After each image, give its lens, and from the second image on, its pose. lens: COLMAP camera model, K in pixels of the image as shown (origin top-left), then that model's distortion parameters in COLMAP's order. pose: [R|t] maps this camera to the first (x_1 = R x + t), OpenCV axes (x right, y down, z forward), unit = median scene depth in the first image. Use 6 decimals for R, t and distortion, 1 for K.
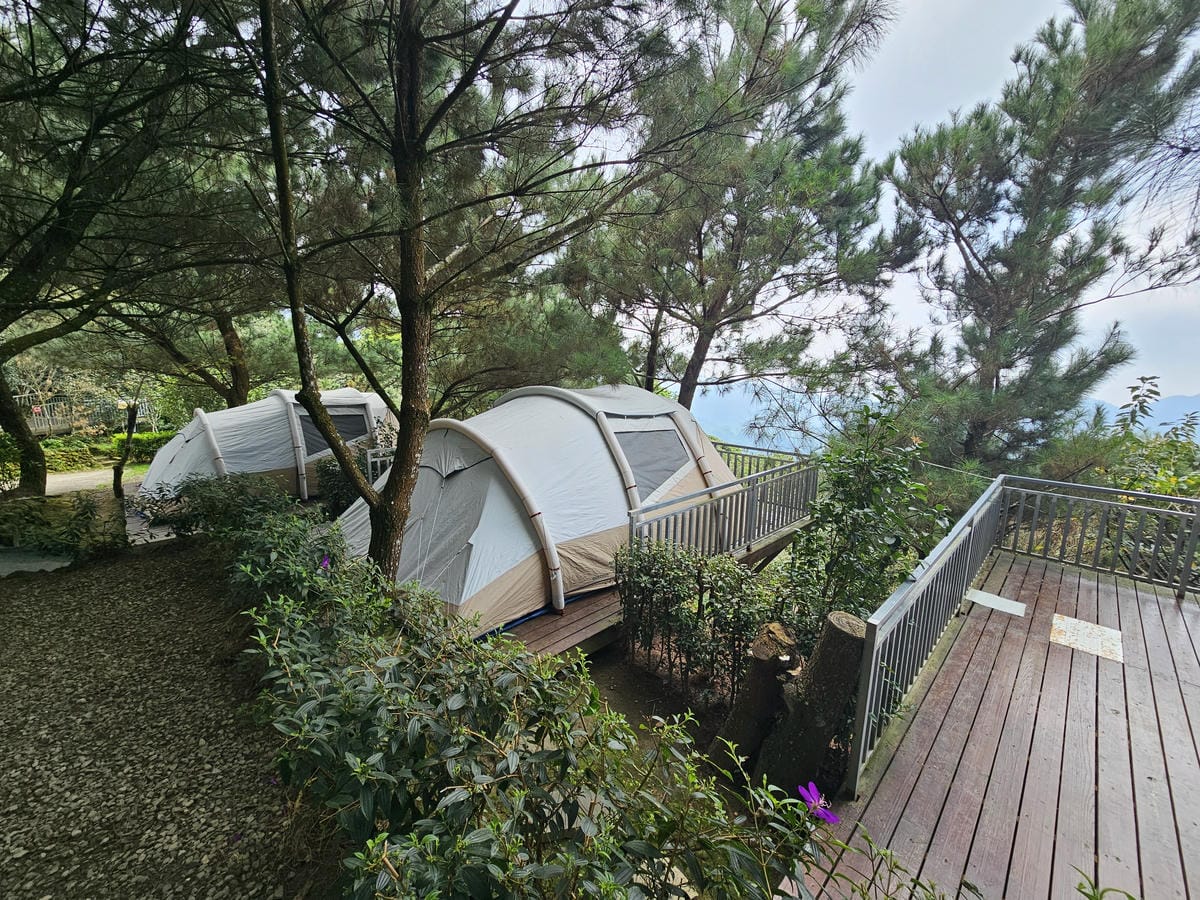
lens RADIAL K [[488.8, 0, 599.0], [0, 488.8, 448.6], [0, 0, 1]] dist [-0.000926, -0.000055]
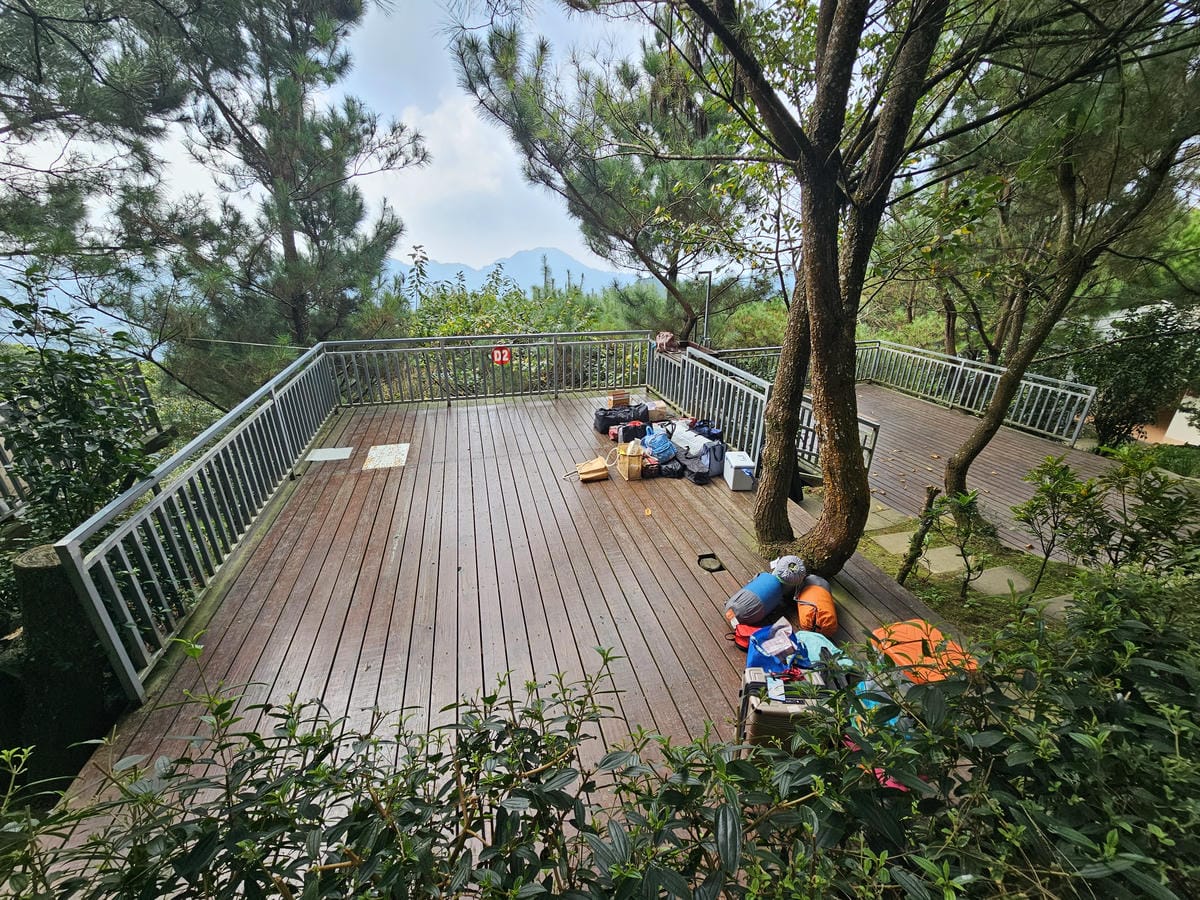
lens RADIAL K [[488.8, 0, 596.5], [0, 488.8, 449.2], [0, 0, 1]] dist [-0.000926, -0.000055]
pose [[0.499561, -0.351352, 0.791827, 0.139793], [0.152786, 0.935463, 0.318694, 0.018035], [-0.852699, -0.038227, 0.521002, -0.105938]]
